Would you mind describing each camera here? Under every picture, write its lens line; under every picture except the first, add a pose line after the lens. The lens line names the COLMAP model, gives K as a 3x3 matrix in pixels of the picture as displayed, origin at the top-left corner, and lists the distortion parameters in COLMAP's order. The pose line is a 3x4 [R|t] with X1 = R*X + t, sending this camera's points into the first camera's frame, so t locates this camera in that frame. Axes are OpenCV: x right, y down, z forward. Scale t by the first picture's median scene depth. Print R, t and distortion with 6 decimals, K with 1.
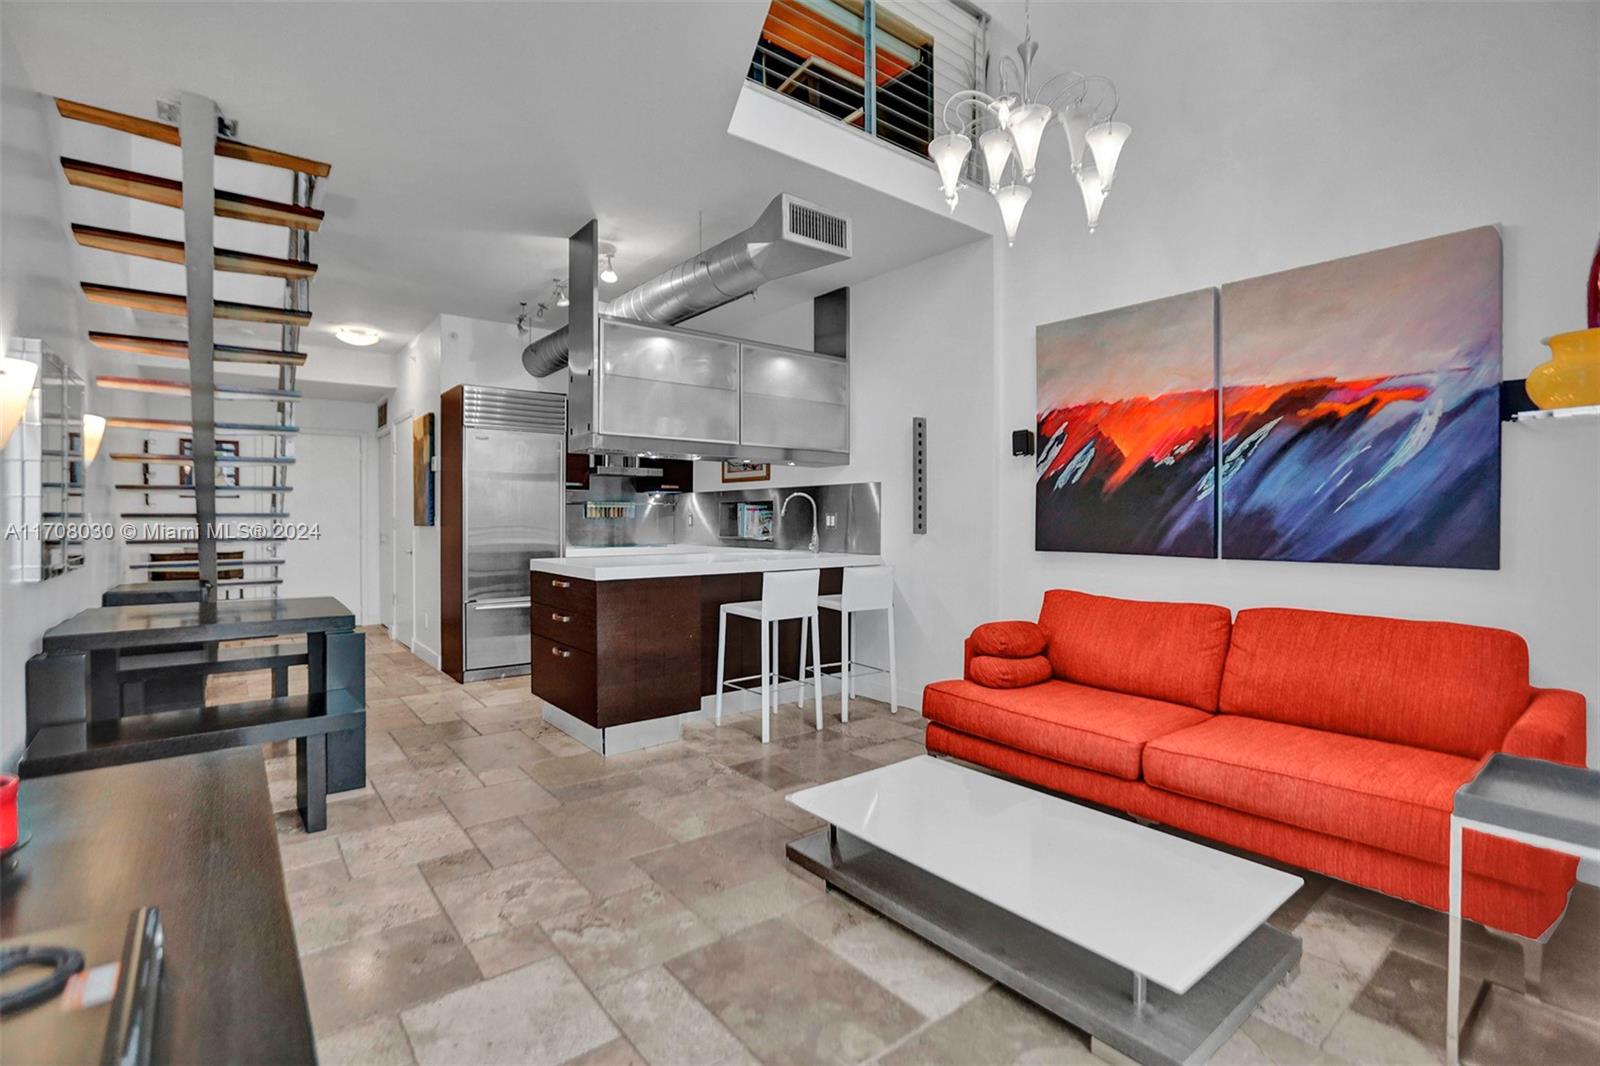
lens RADIAL K [[741.1, 0, 781.2], [0, 741.1, 514.7], [0, 0, 1]] dist [-0.045799, 0.021297]
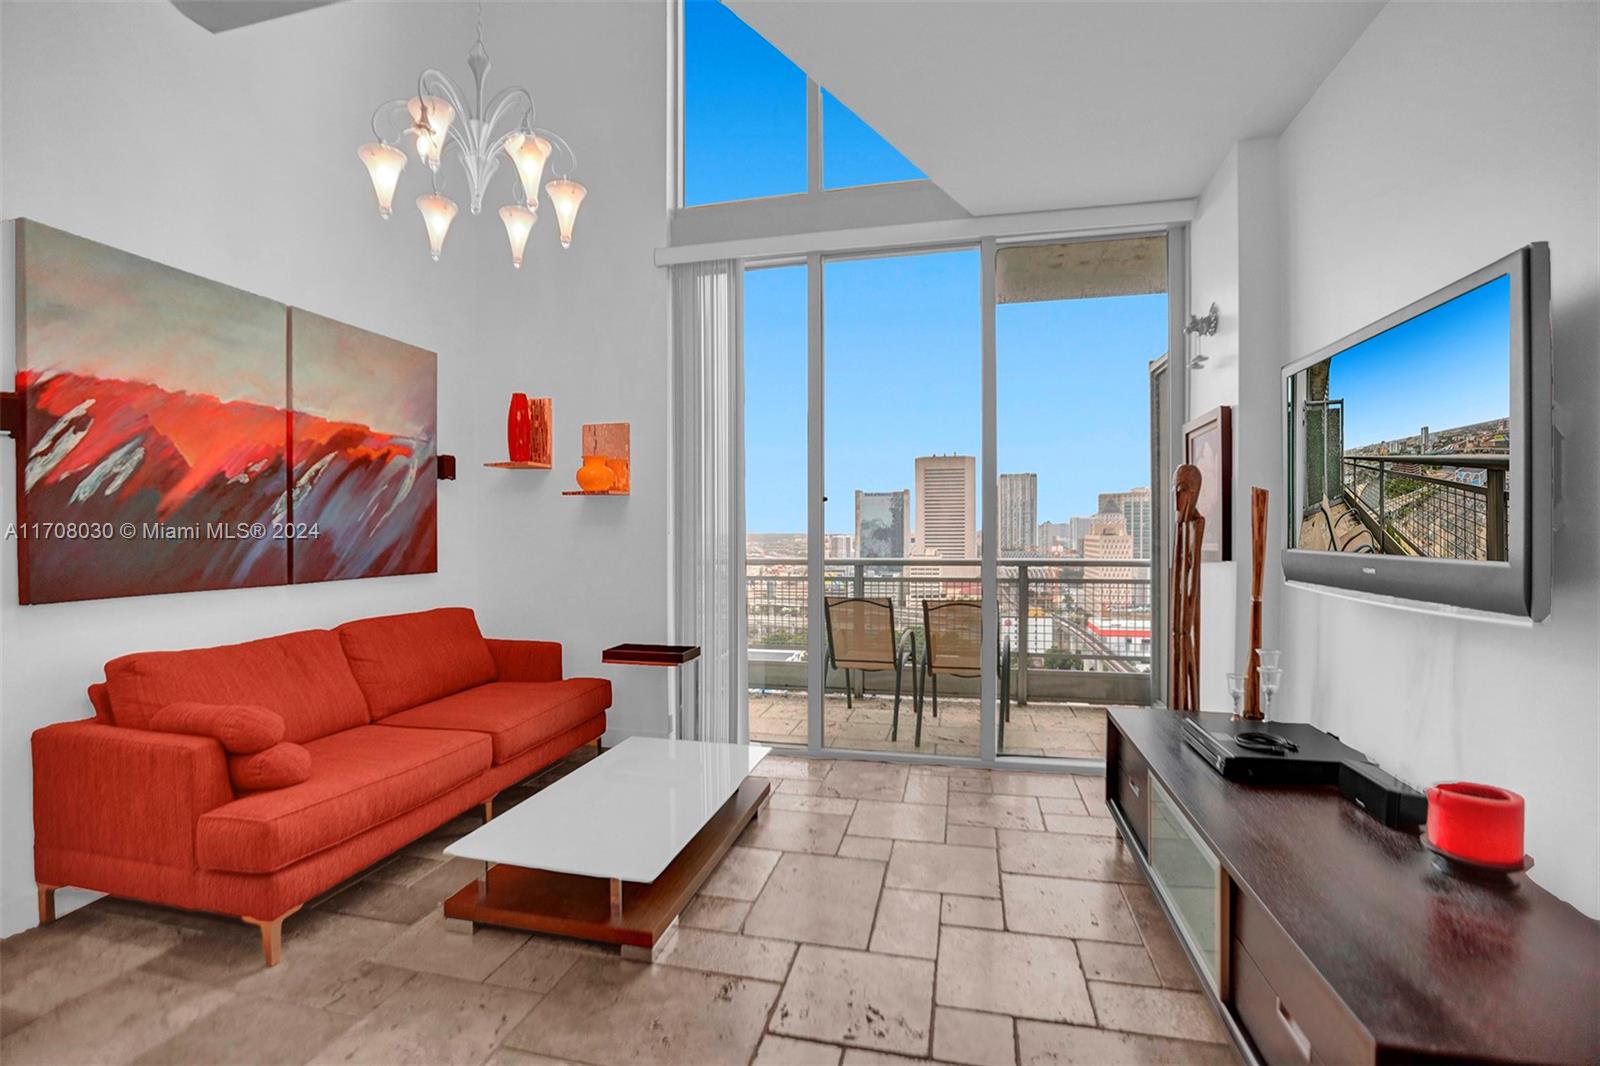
lens RADIAL K [[735.4, 0, 794.4], [0, 735.4, 522.3], [0, 0, 1]] dist [-0.047316, 0.020820]
pose [[-0.635928, 0.011134, 0.771668, -0.542369], [0.005429, 0.999936, -0.009954, -0.009846], [-0.771729, -0.002140, -0.635948, 1.037838]]
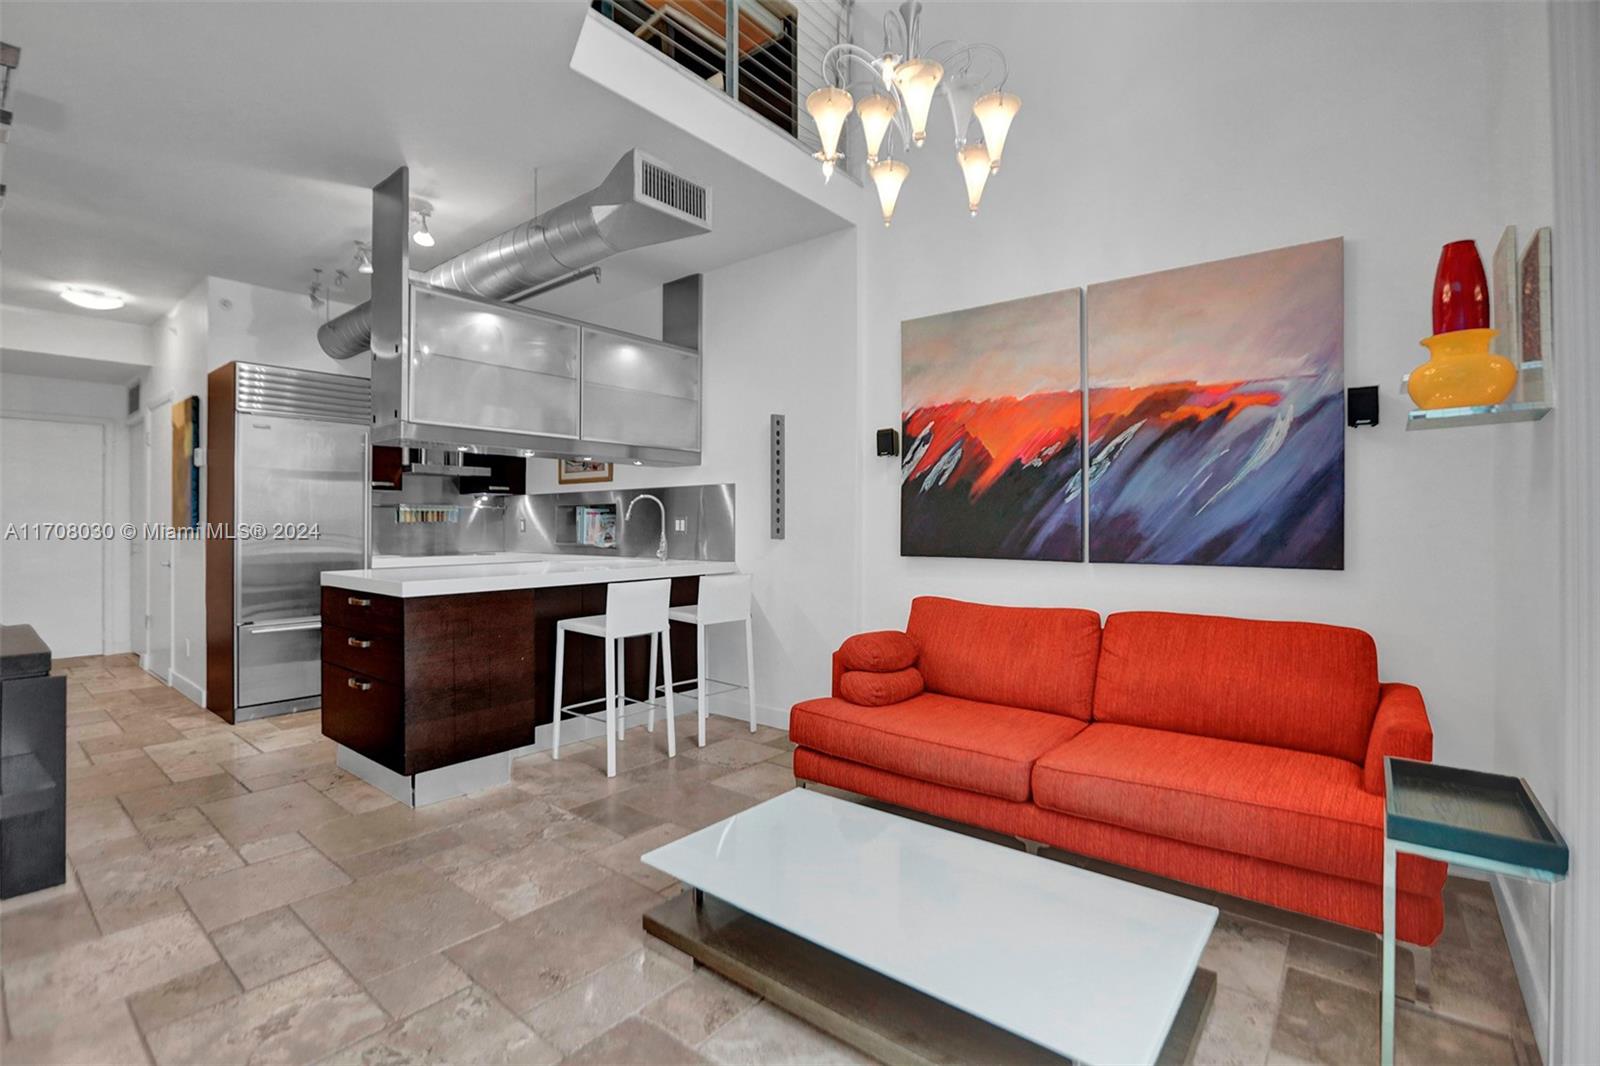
lens RADIAL K [[733.0, 0, 783.8], [0, 733.0, 518.5], [0, 0, 1]] dist [-0.047304, 0.018042]
pose [[0.975834, 0.000065, 0.218512, -0.012079], [0.000498, 0.999997, -0.002522, 0.003258], [-0.218512, 0.002570, 0.975831, 0.125177]]
